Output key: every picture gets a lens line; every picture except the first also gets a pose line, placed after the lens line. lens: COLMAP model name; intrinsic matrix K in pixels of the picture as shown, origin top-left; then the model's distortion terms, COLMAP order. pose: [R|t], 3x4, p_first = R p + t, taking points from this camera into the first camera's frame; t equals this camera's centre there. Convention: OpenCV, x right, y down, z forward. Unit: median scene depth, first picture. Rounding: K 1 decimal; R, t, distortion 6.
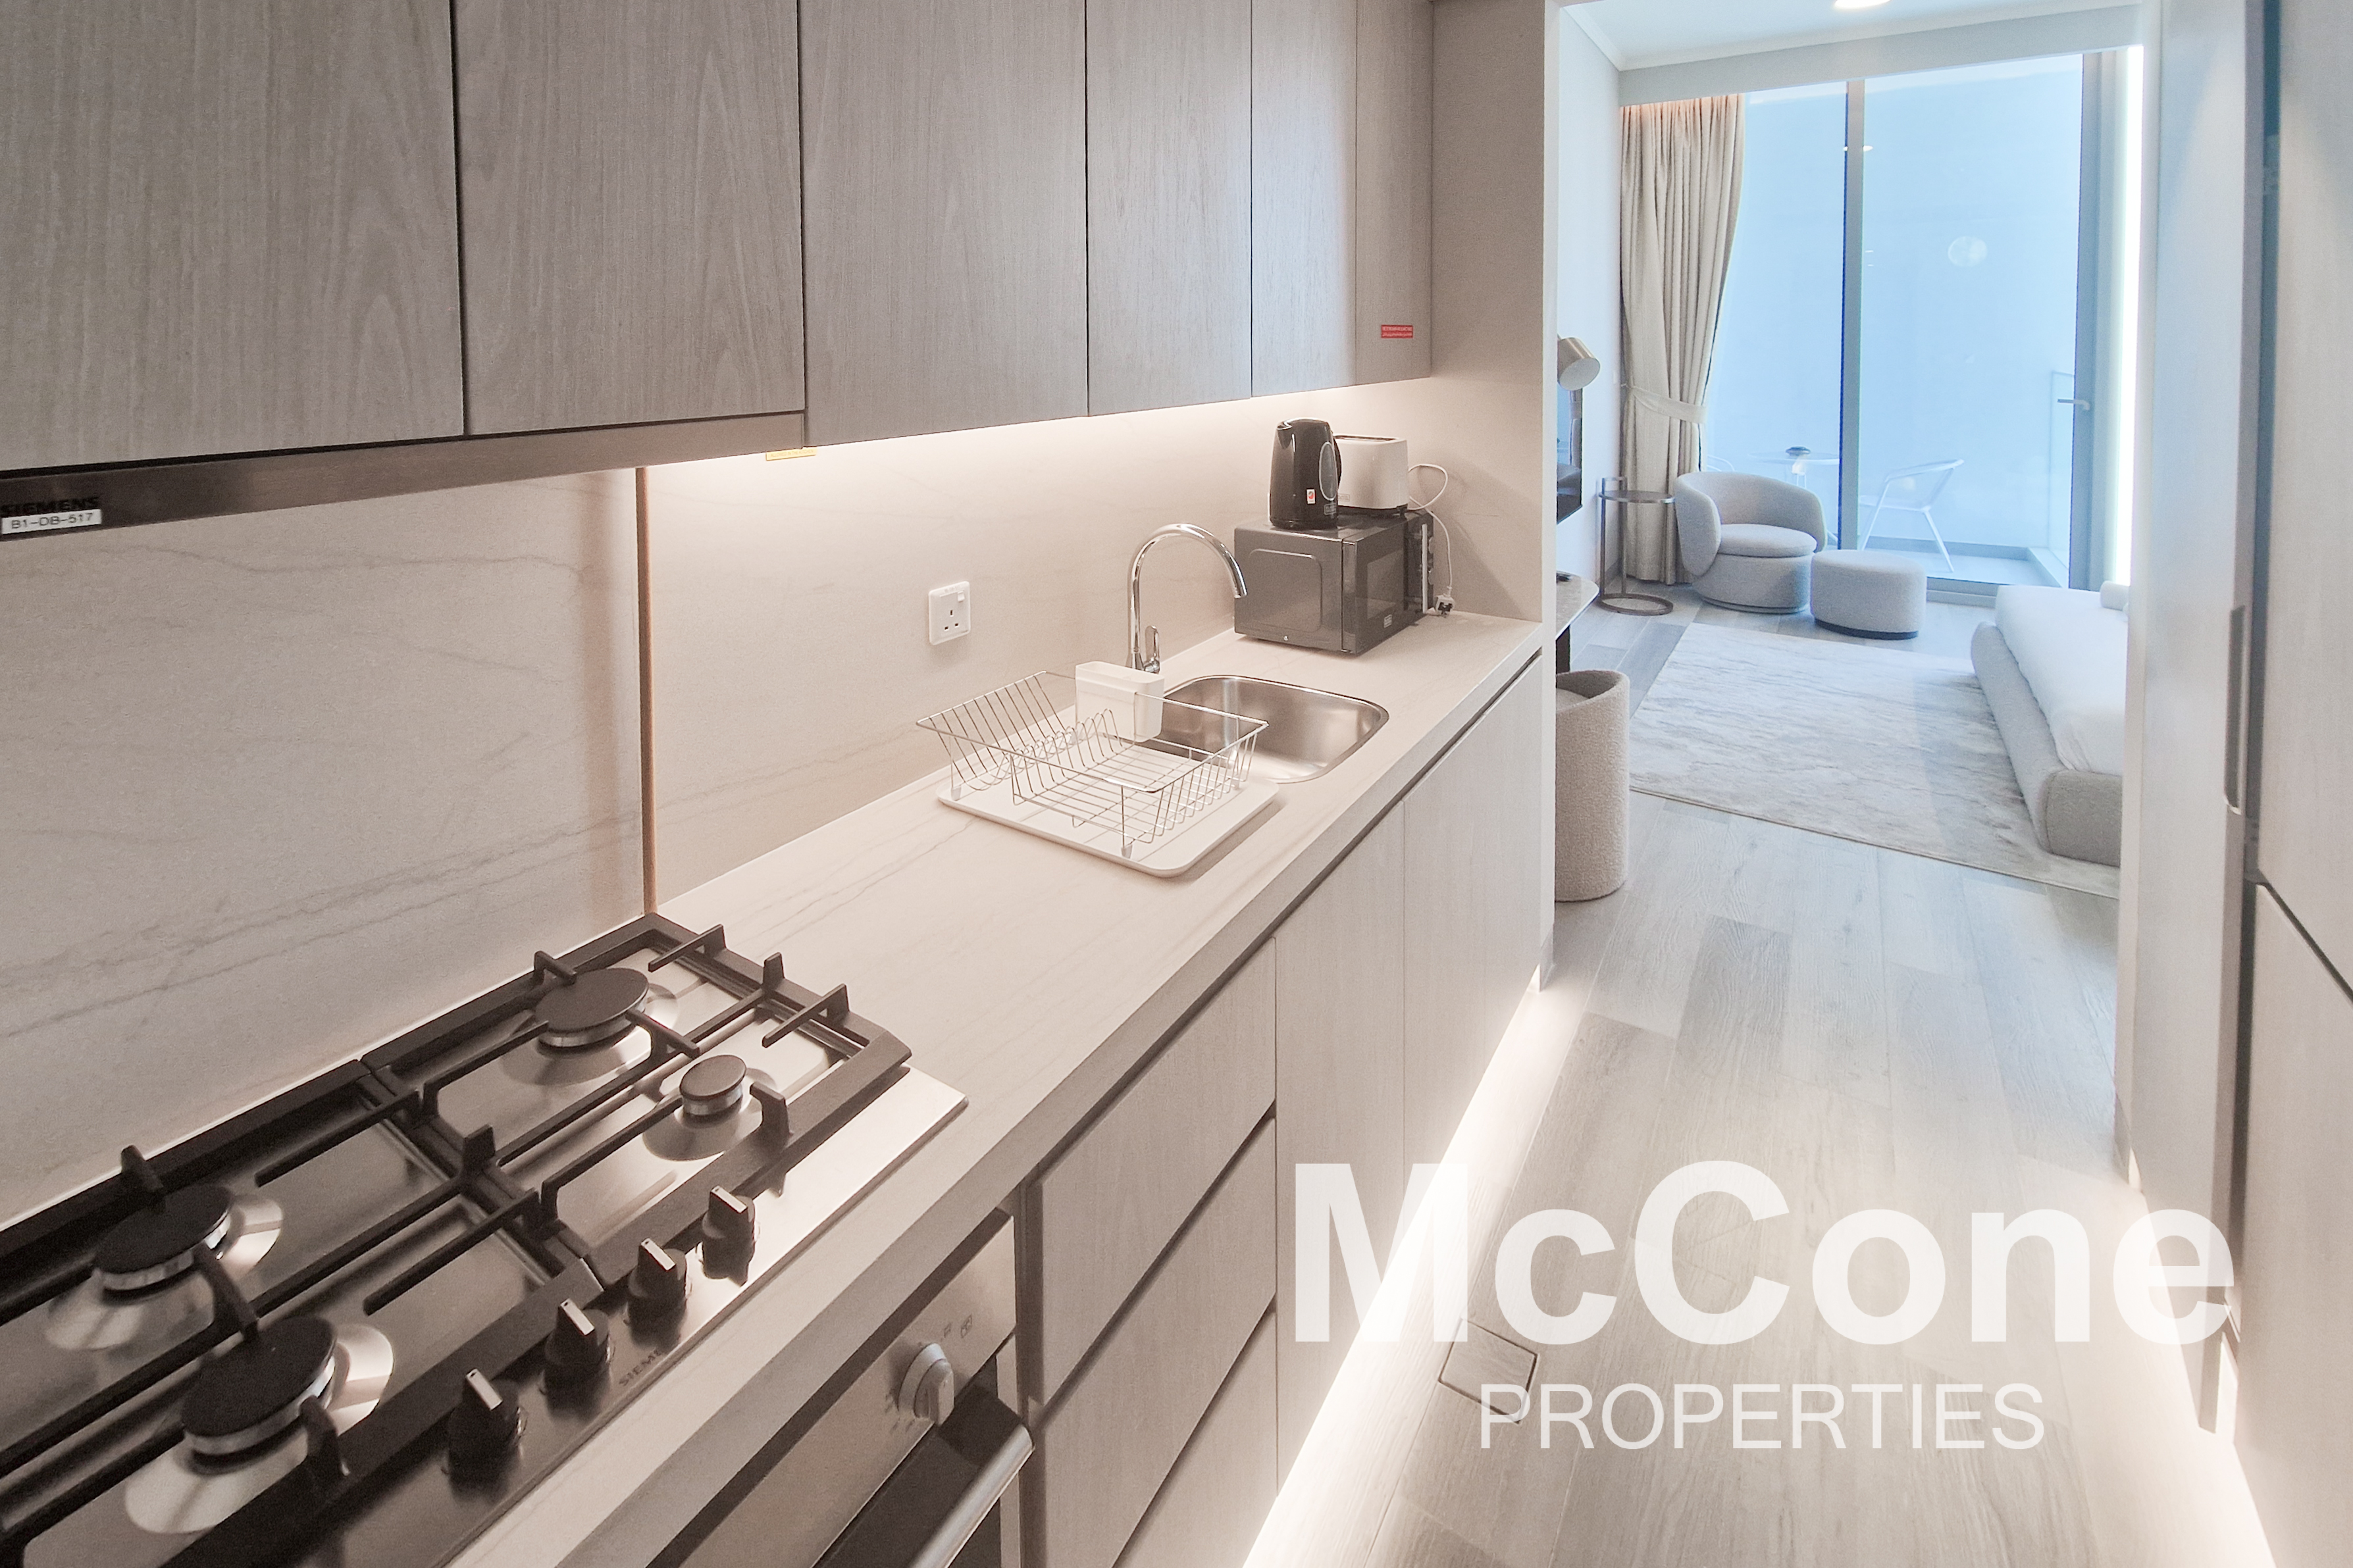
lens RADIAL K [[911.3, 0, 1176.5], [0, 911.3, 784.0], [0, 0, 1]] dist [0.000411, 0.000037]
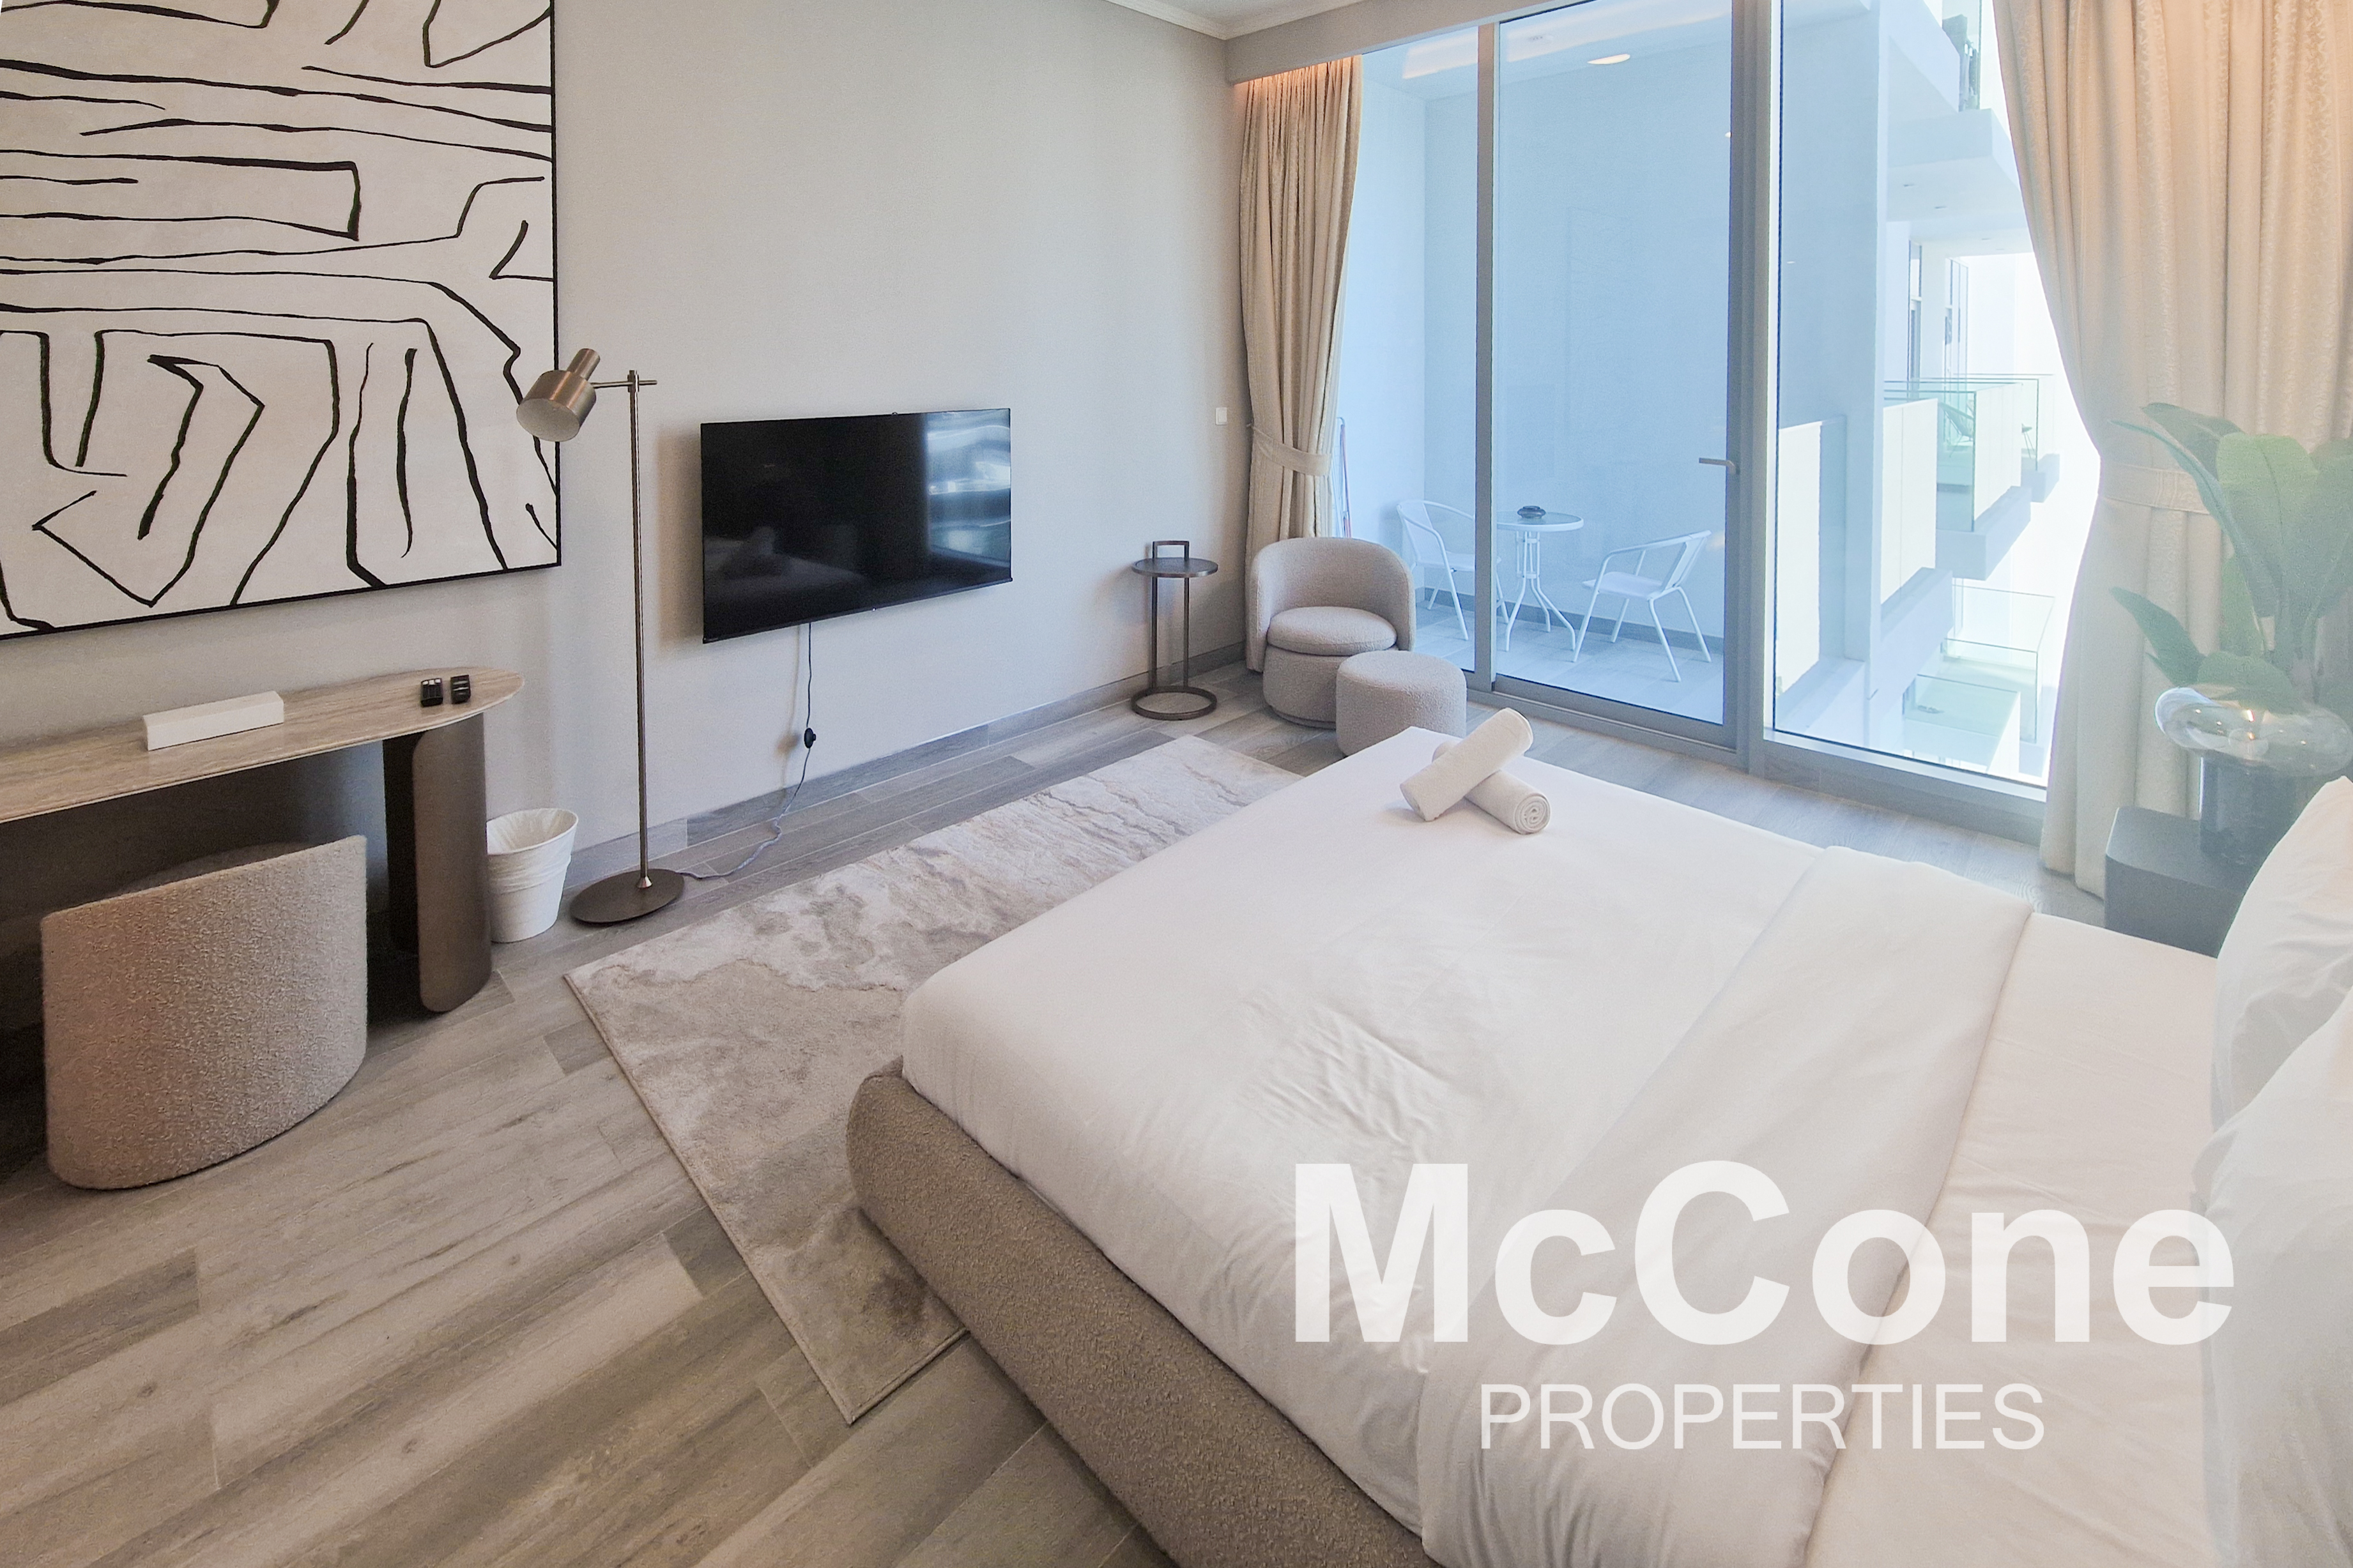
lens RADIAL K [[911.3, 0, 1176.5], [0, 911.3, 784.0], [0, 0, 1]] dist [0.000411, 0.000037]
pose [[0.979342, 0.083084, -0.184351, 0.678820], [-0.086281, 0.996227, -0.009372, -0.122785], [0.182877, 0.025084, 0.982816, 0.229315]]
